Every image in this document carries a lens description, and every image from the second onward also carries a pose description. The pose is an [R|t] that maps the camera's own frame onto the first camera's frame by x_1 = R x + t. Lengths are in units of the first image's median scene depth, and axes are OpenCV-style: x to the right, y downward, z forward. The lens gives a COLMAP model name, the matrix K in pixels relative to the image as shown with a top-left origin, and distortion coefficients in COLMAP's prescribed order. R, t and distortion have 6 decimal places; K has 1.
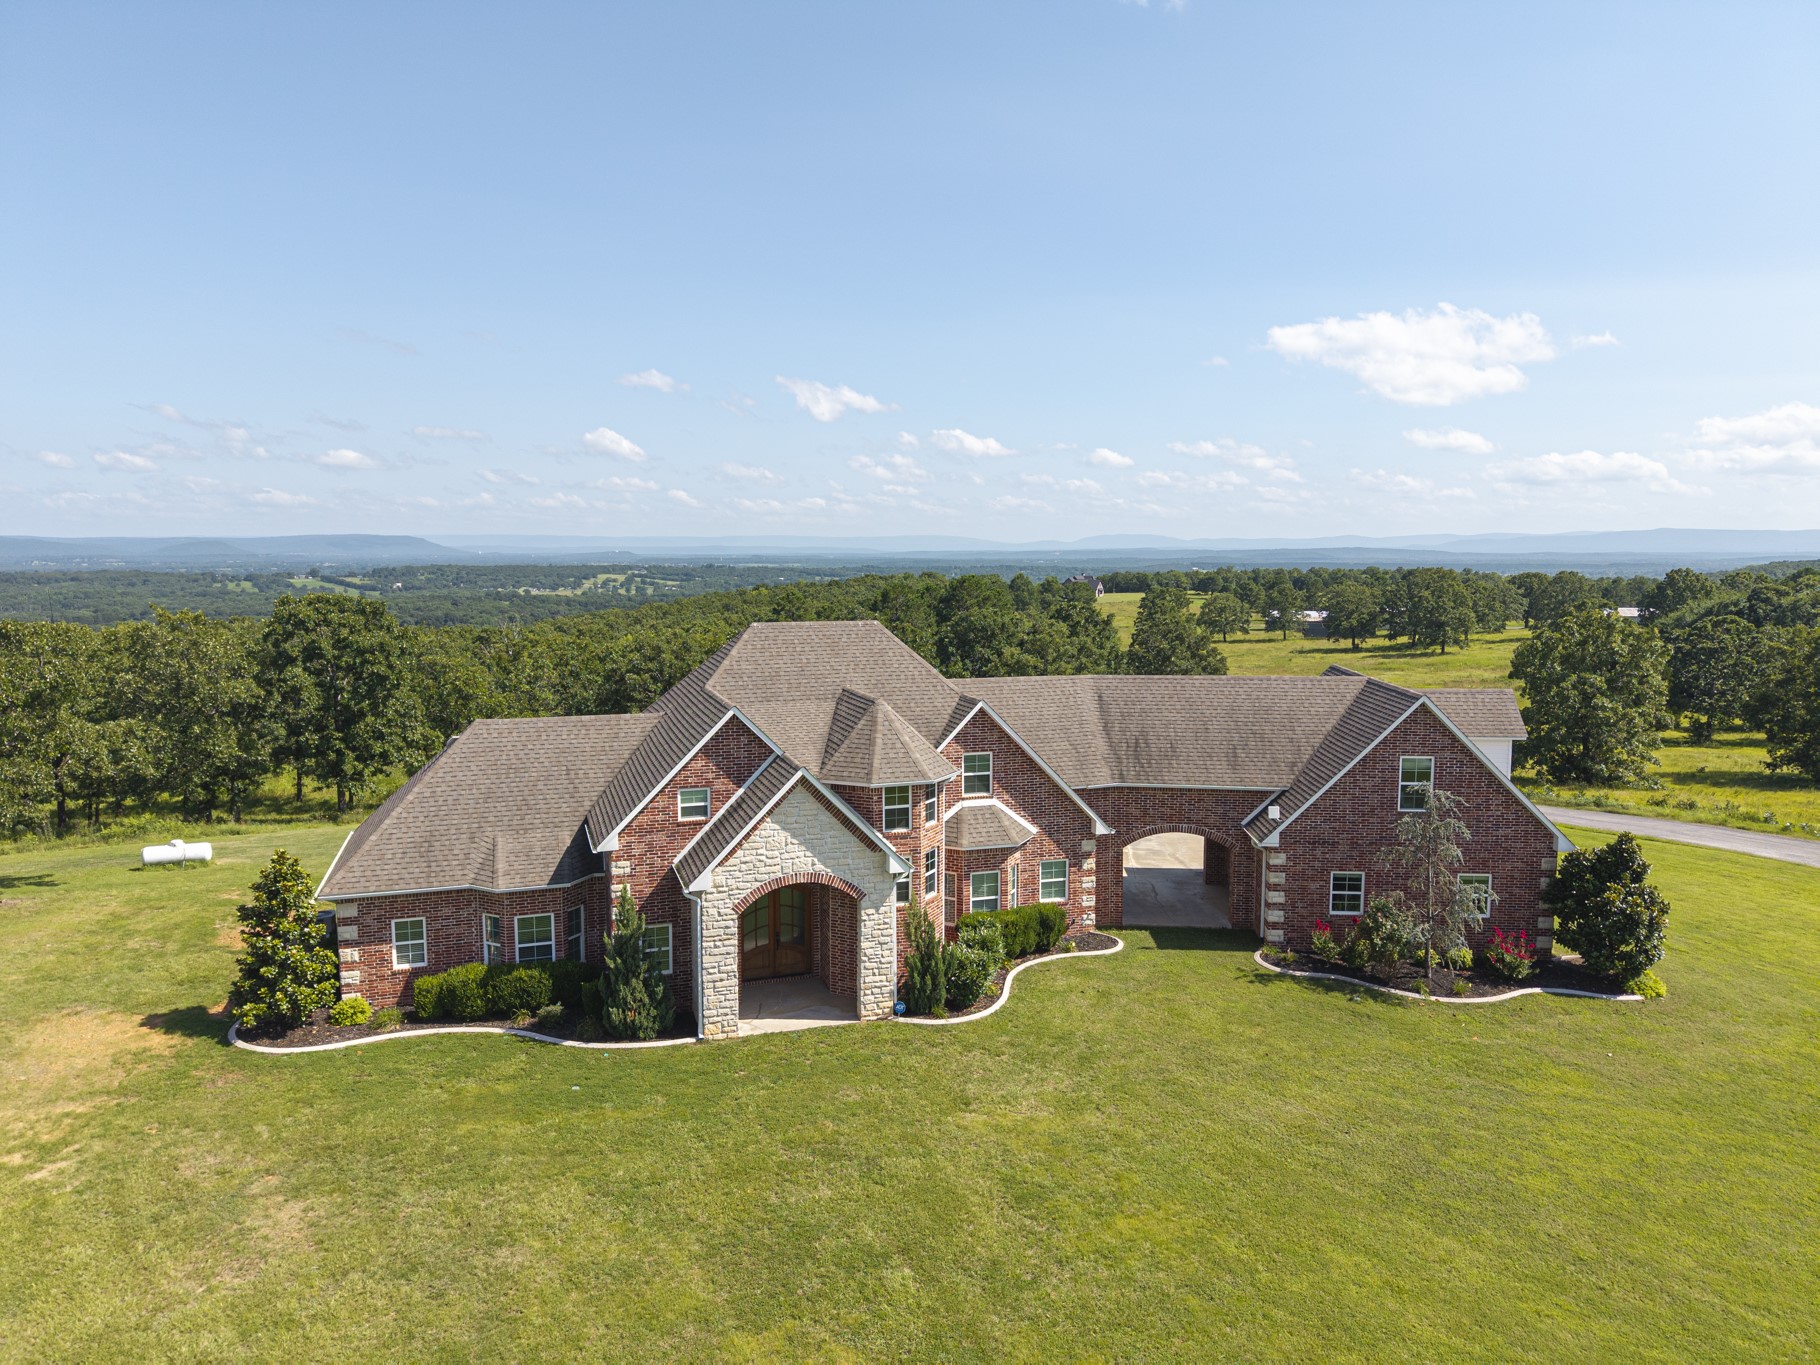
lens RADIAL K [[1248.7, 0, 928.1], [0, 1248.7, 678.0], [0, 0, 1]] dist [0.105205, -0.213471]
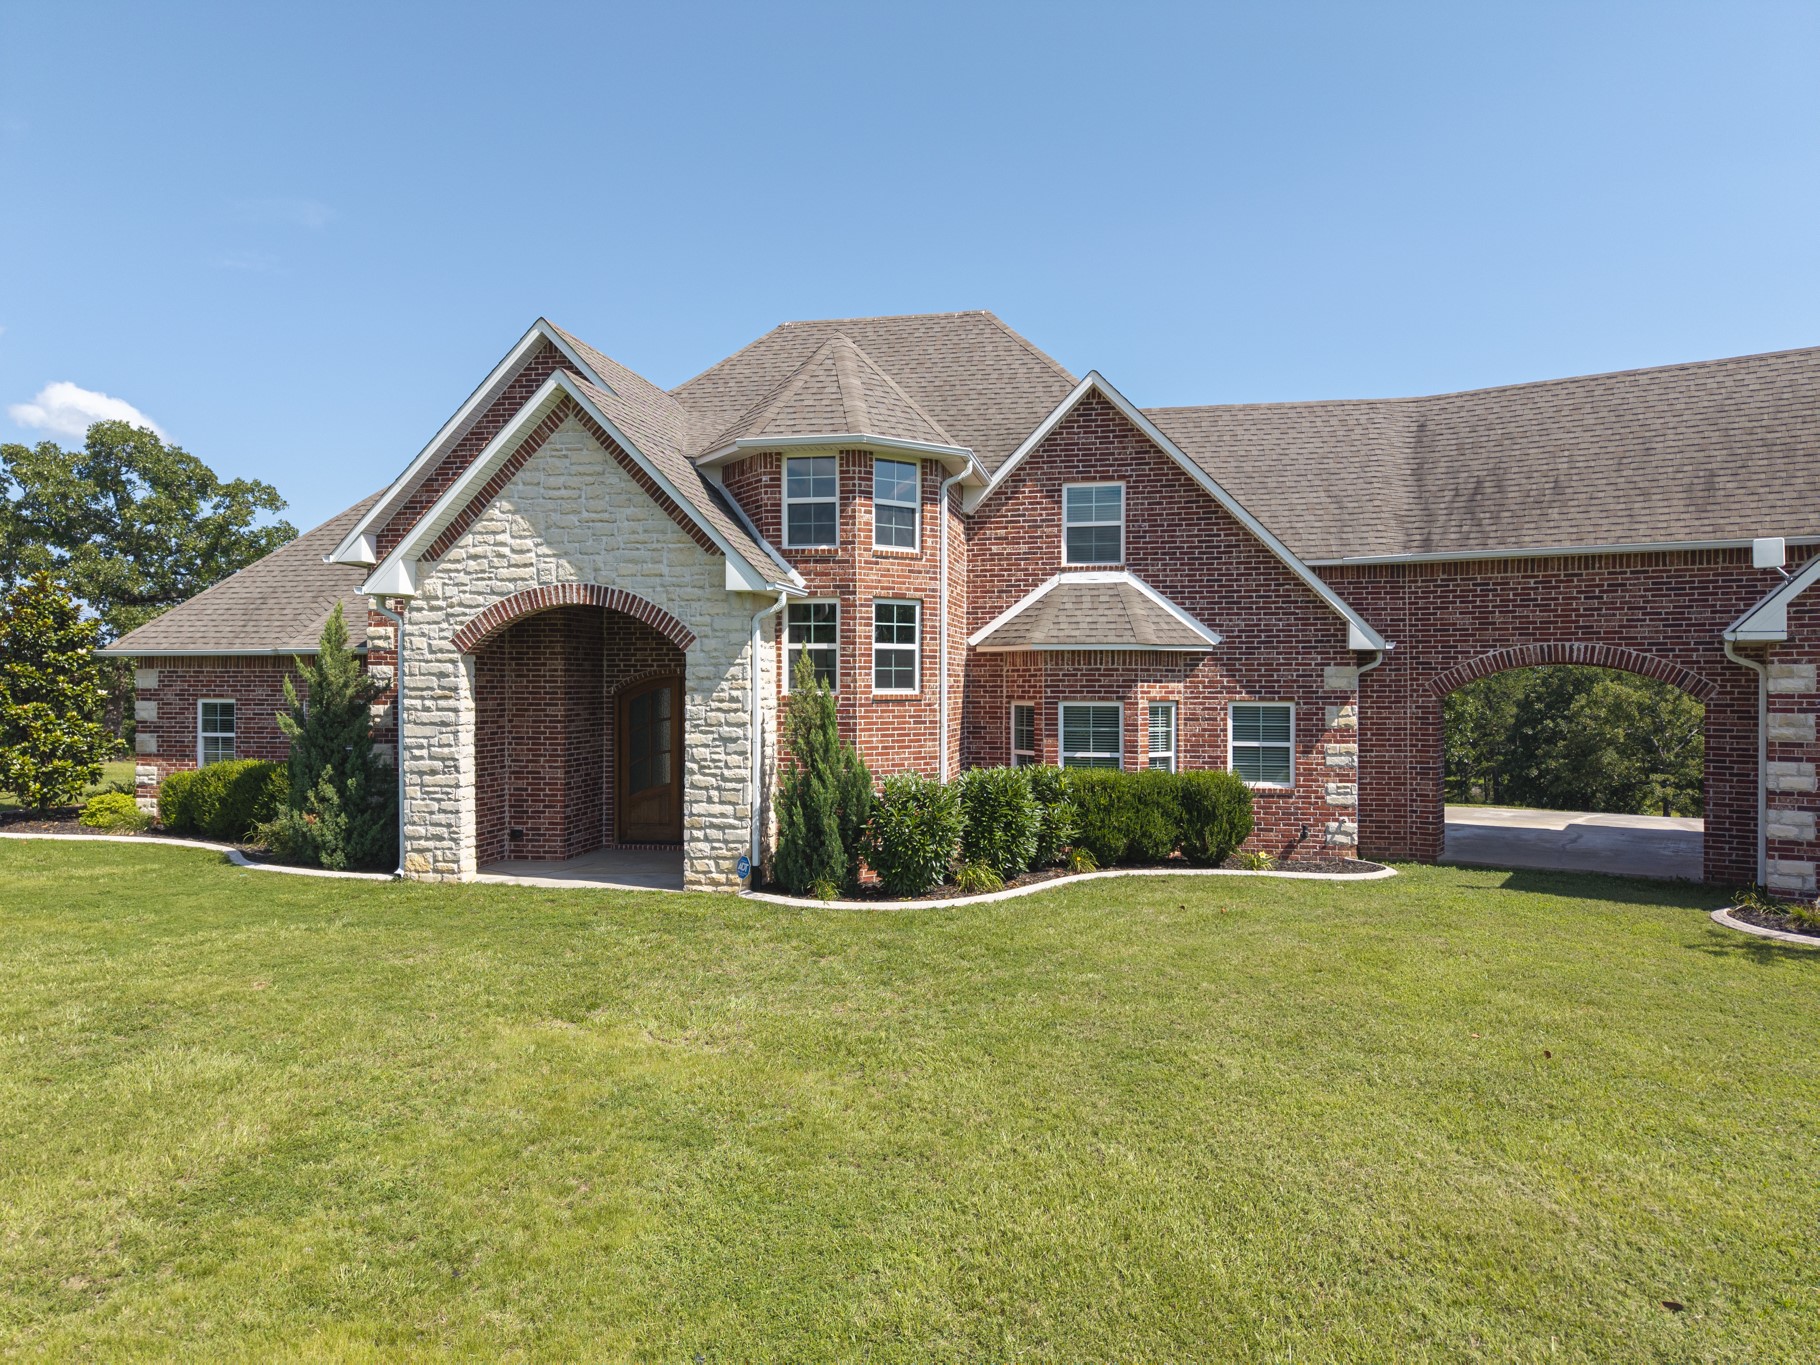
lens RADIAL K [[1224.6, 0, 912.0], [0, 1224.6, 687.6], [0, 0, 1]] dist [0.055793, -0.060387]
pose [[0.867117, 0.000060, -0.498105, 0.264026], [-0.052626, 0.994414, -0.091493, 0.225285], [0.495317, 0.105548, 0.862276, 0.594185]]
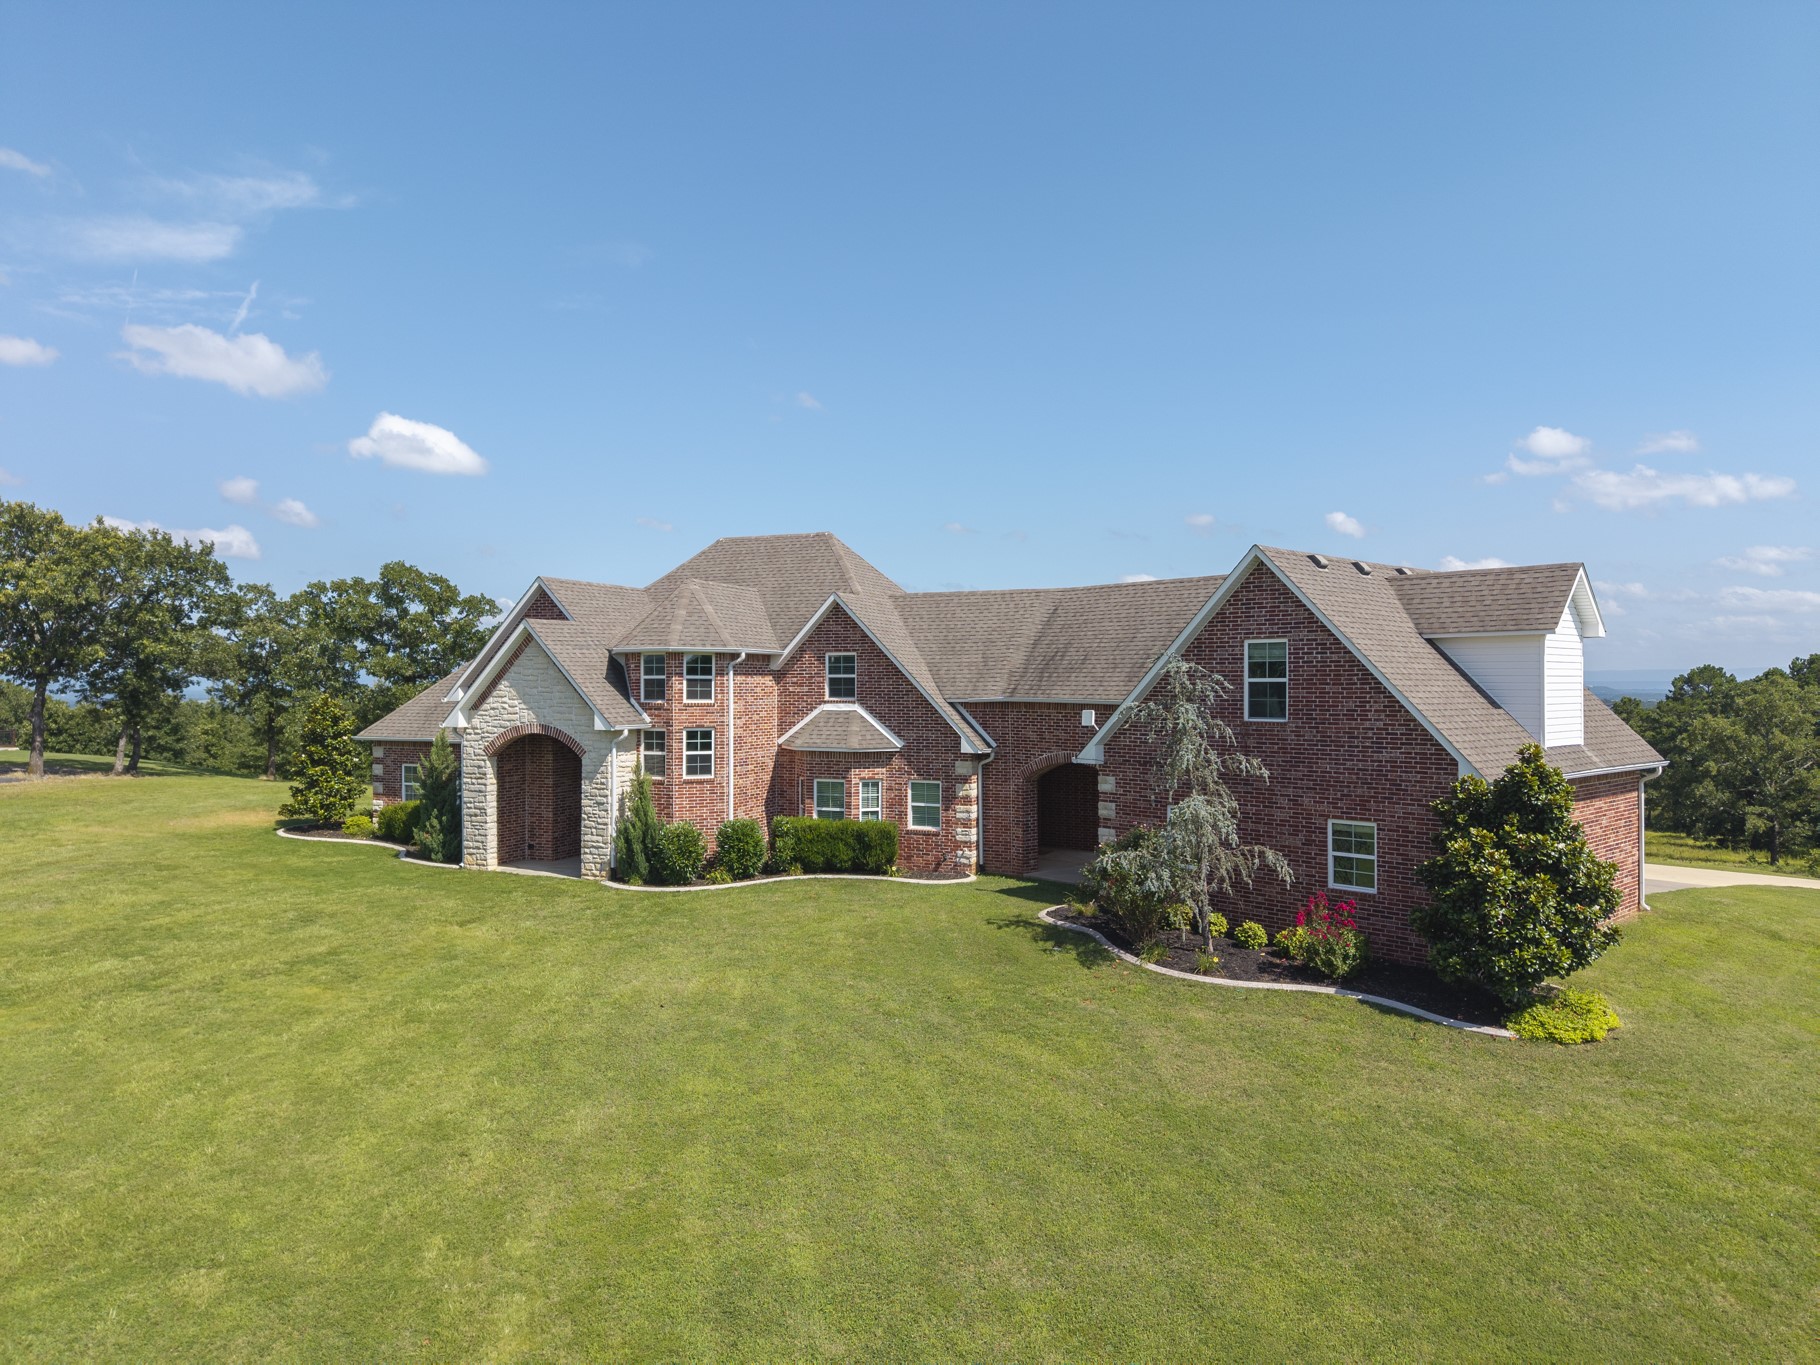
lens RADIAL K [[1224.6, 0, 912.0], [0, 1224.6, 687.6], [0, 0, 1]] dist [0.055793, -0.060387]
pose [[0.729041, -0.000422, -0.684470, 0.793101], [-0.070841, 0.994583, -0.076066, 0.171642], [0.680794, 0.103944, 0.725062, 0.435861]]
